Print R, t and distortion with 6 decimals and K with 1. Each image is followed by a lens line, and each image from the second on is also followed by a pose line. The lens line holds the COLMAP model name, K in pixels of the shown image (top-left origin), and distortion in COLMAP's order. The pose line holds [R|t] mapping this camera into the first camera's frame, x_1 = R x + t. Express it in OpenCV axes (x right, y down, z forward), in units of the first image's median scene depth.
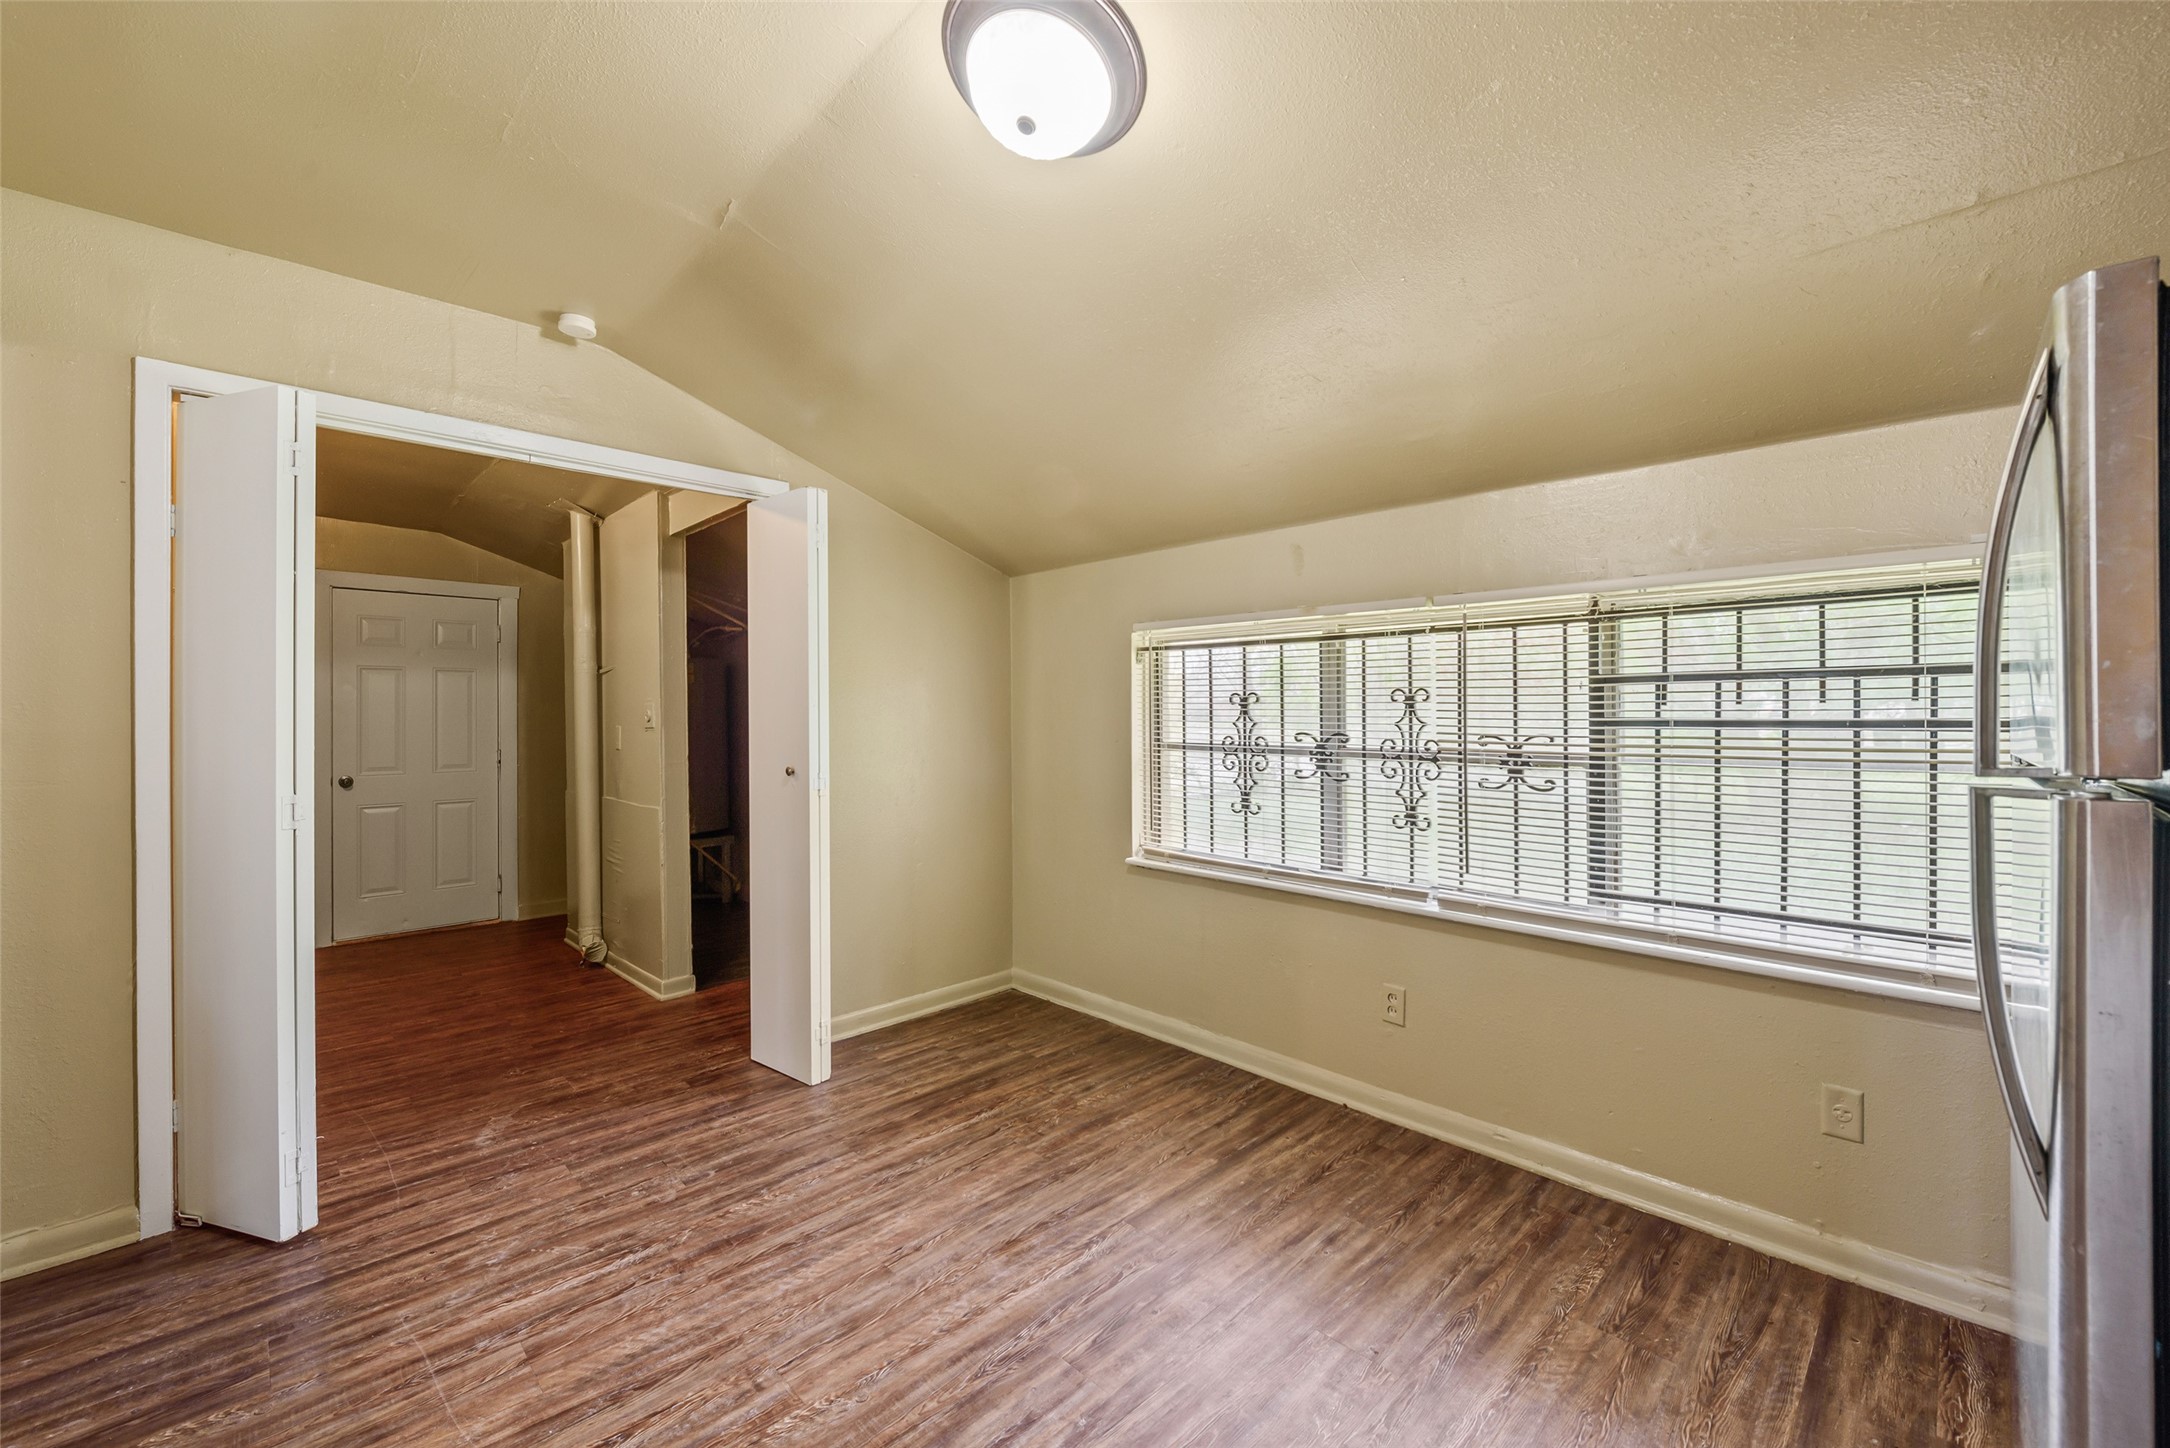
lens RADIAL K [[875.1, 0, 1085.0], [0, 875.1, 724.0], [0, 0, 1]] dist [-0.002750, -0.001060]
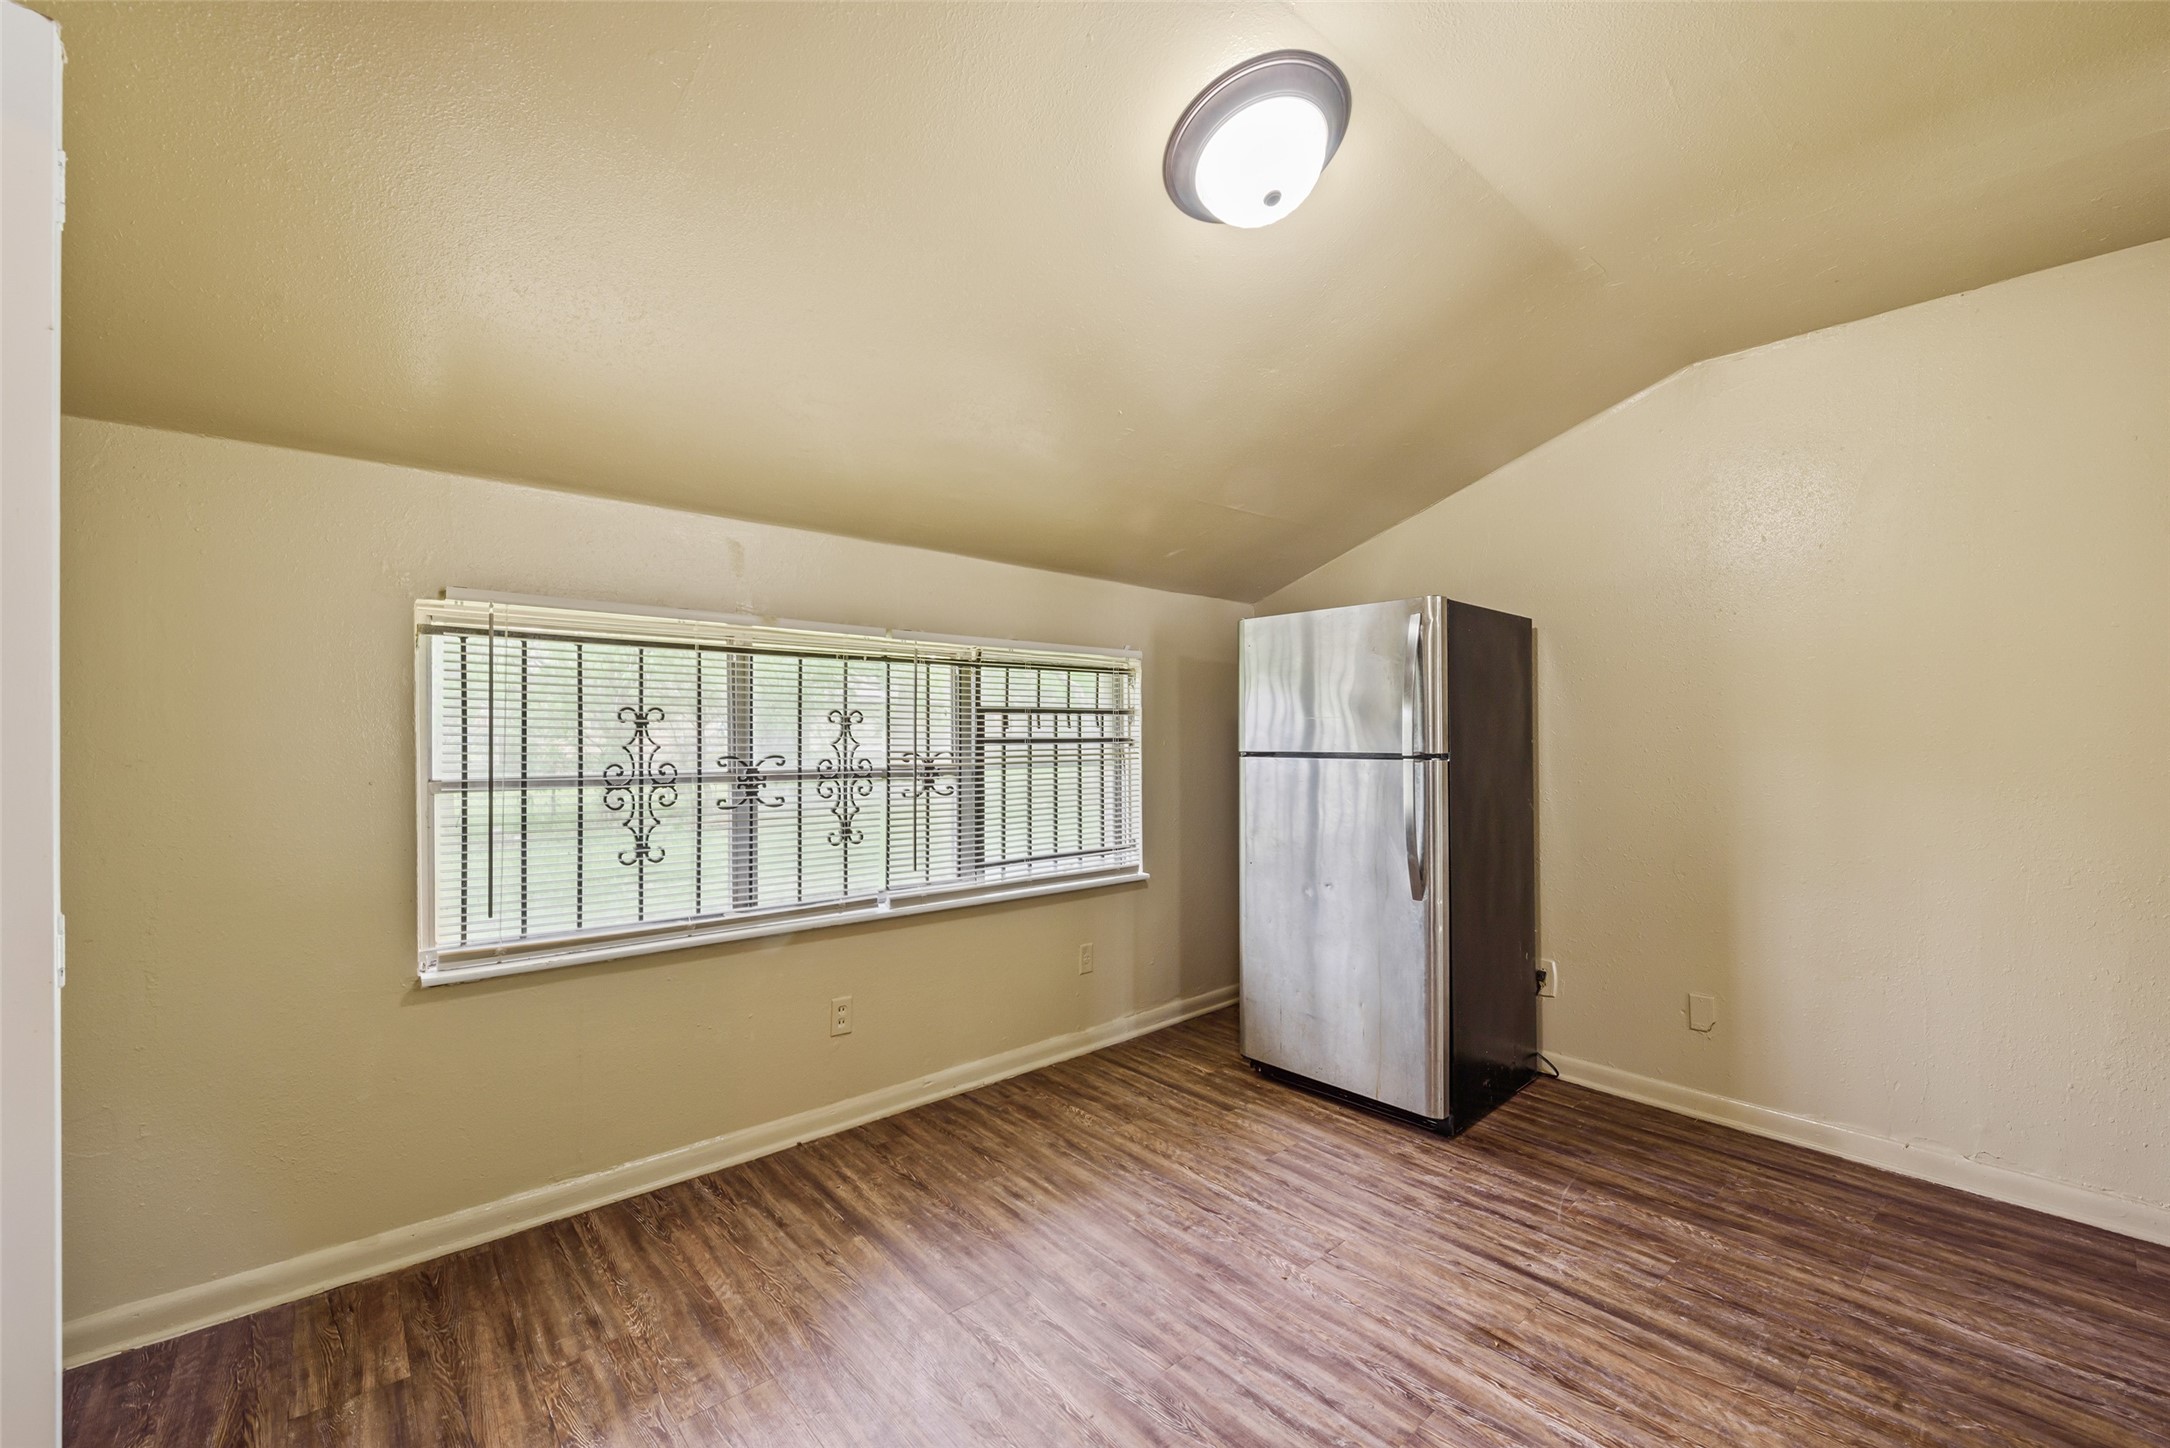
lens RADIAL K [[871.0, 0, 1084.0], [0, 871.0, 742.9], [0, 0, 1]] dist [0.001252, -0.004553]
pose [[0.057758, -0.009122, 0.998289, -0.740864], [0.011952, 0.999893, 0.008445, -0.007900], [-0.998259, 0.011444, 0.057861, 0.737037]]
